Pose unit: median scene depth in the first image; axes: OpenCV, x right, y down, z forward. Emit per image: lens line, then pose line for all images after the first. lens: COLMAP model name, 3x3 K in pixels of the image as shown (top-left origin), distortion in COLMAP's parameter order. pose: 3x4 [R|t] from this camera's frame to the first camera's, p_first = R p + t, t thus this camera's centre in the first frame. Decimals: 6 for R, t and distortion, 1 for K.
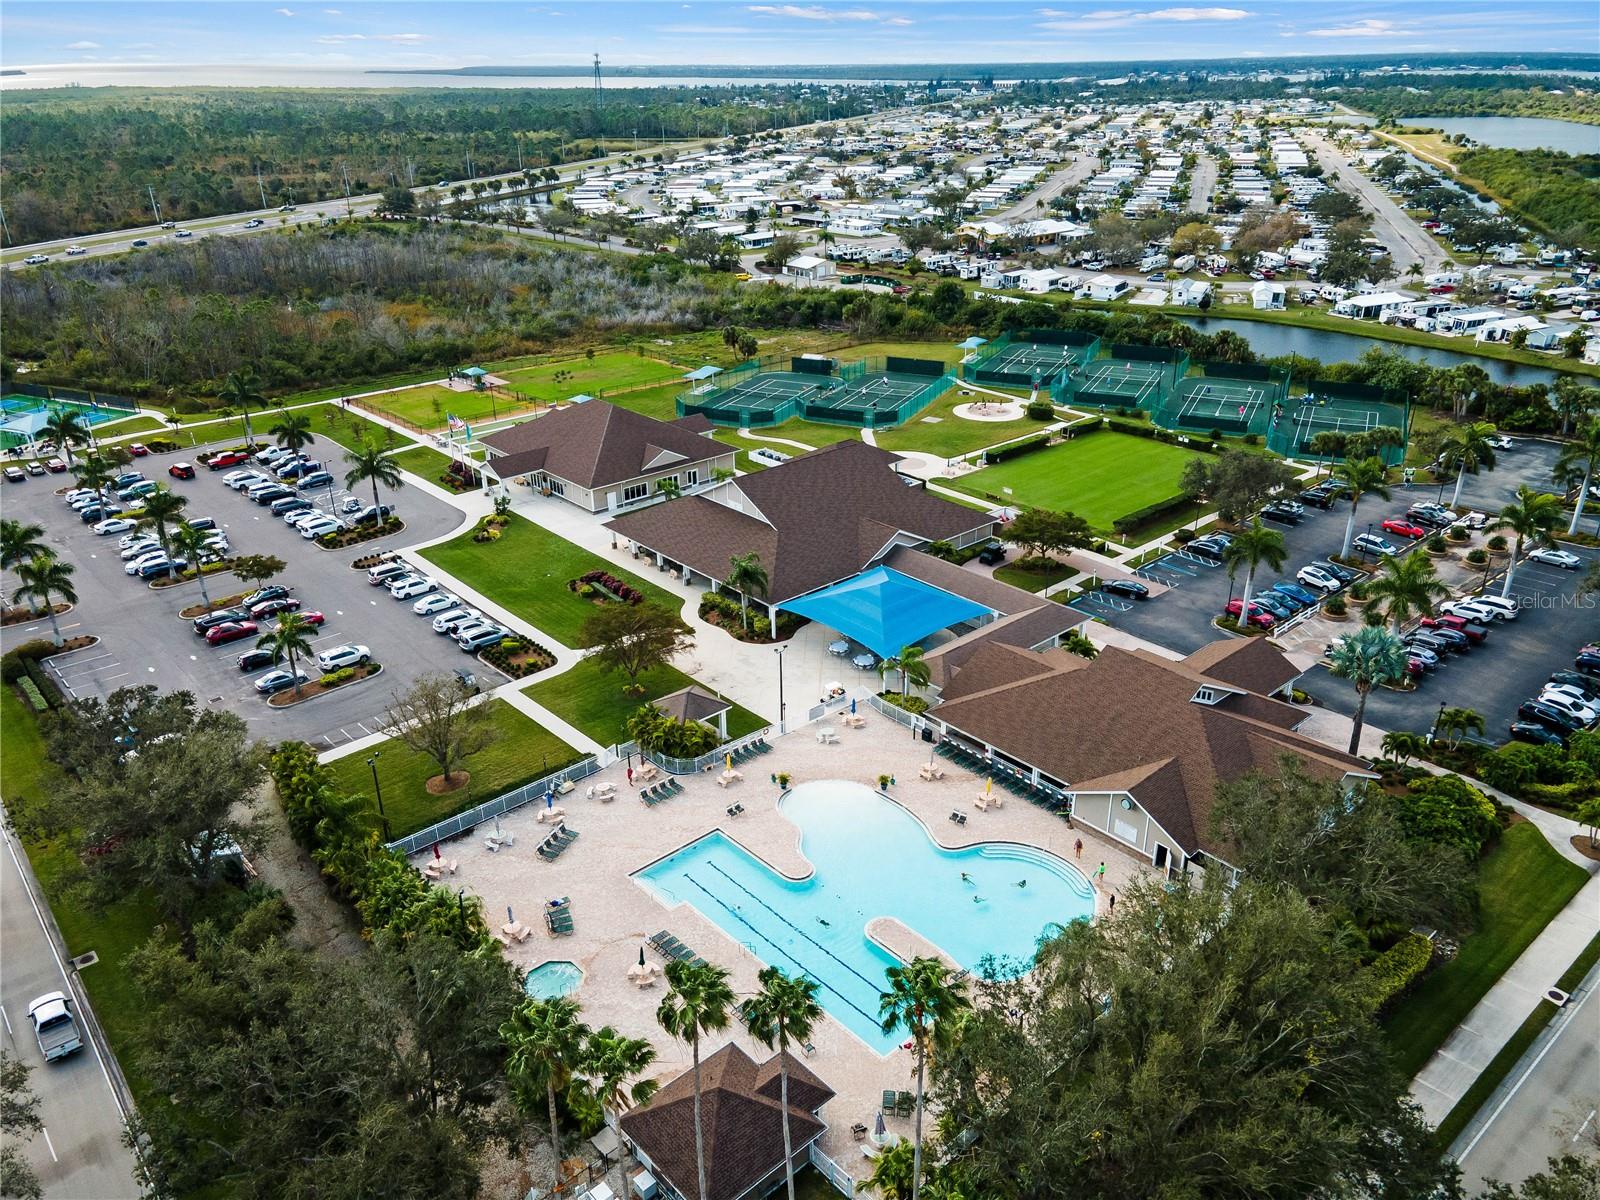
lens RADIAL K [[1182.1, 0, 800.0], [0, 1182.1, 600.0], [0, 0, 1]] dist [0.023026, 0.030785]
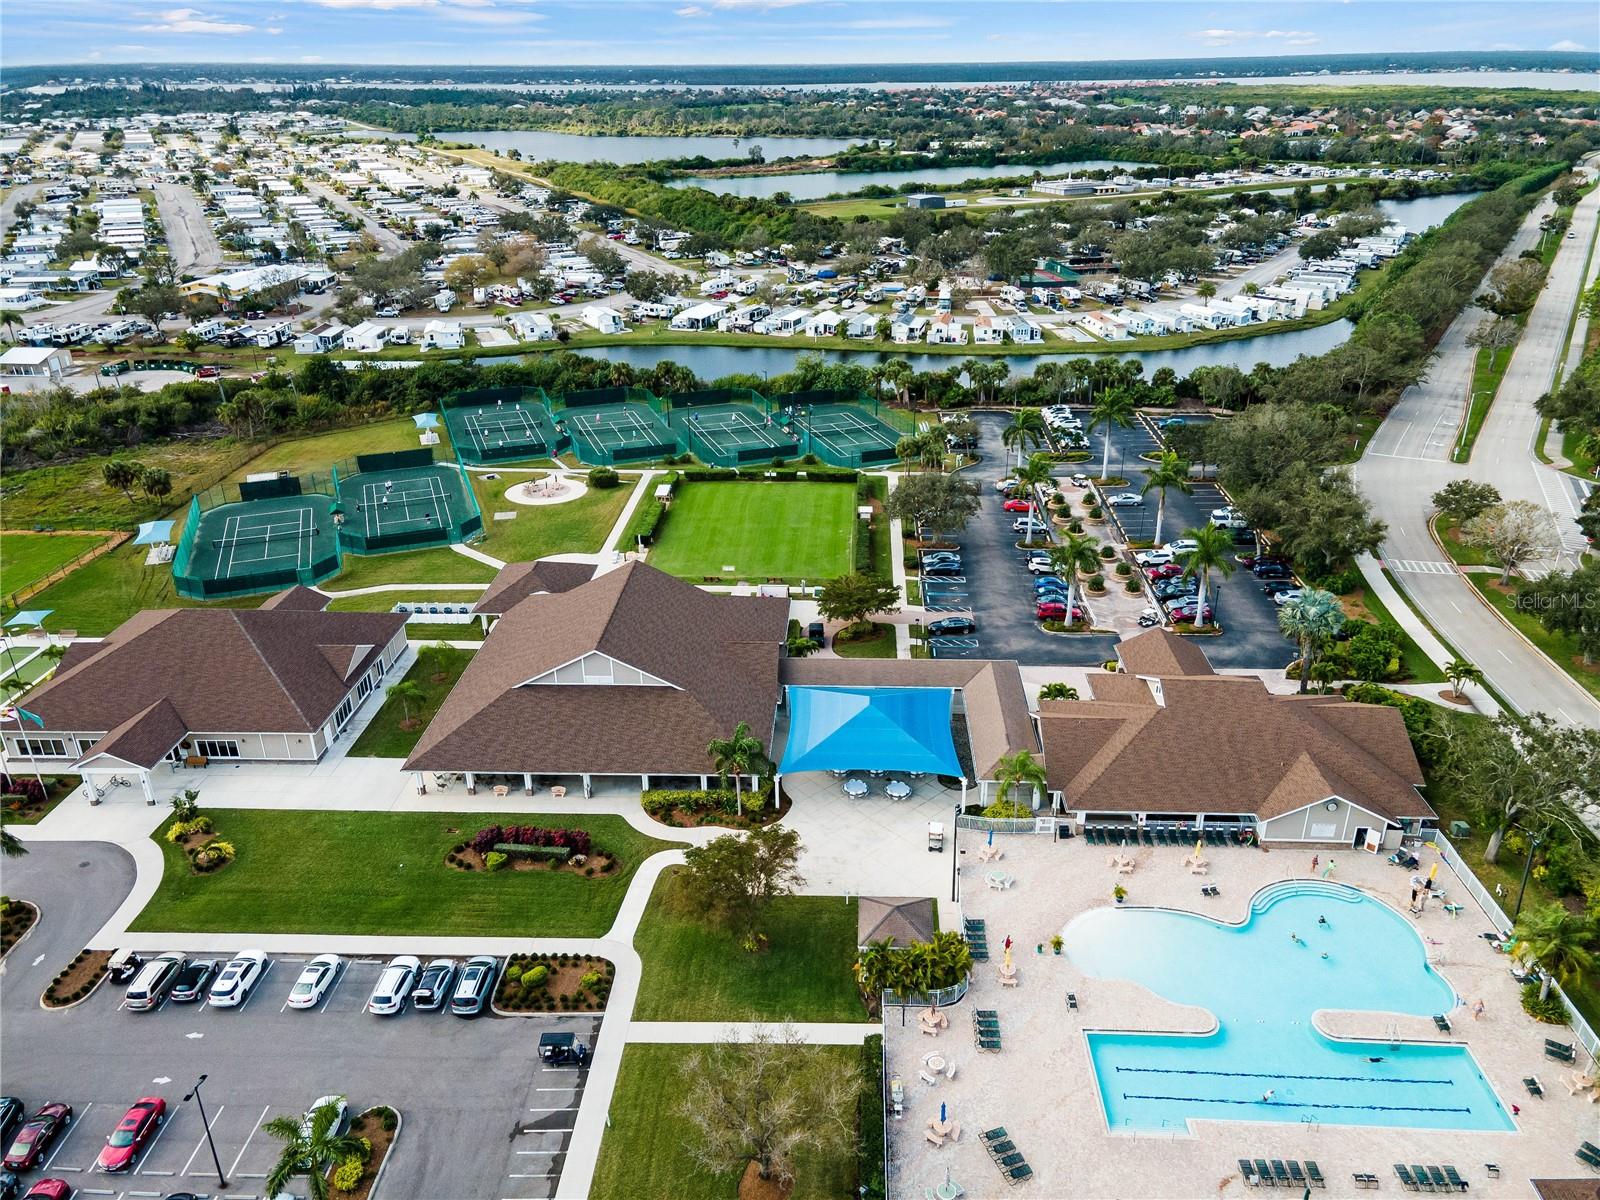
lens RADIAL K [[1182.1, 0, 800.0], [0, 1182.1, 600.0], [0, 0, 1]] dist [0.023026, 0.030785]
pose [[0.690408, -0.296306, 0.659954, -0.398125], [0.299341, 0.947519, 0.112262, -0.151695], [-0.658583, 0.120044, 0.742871, 0.259749]]
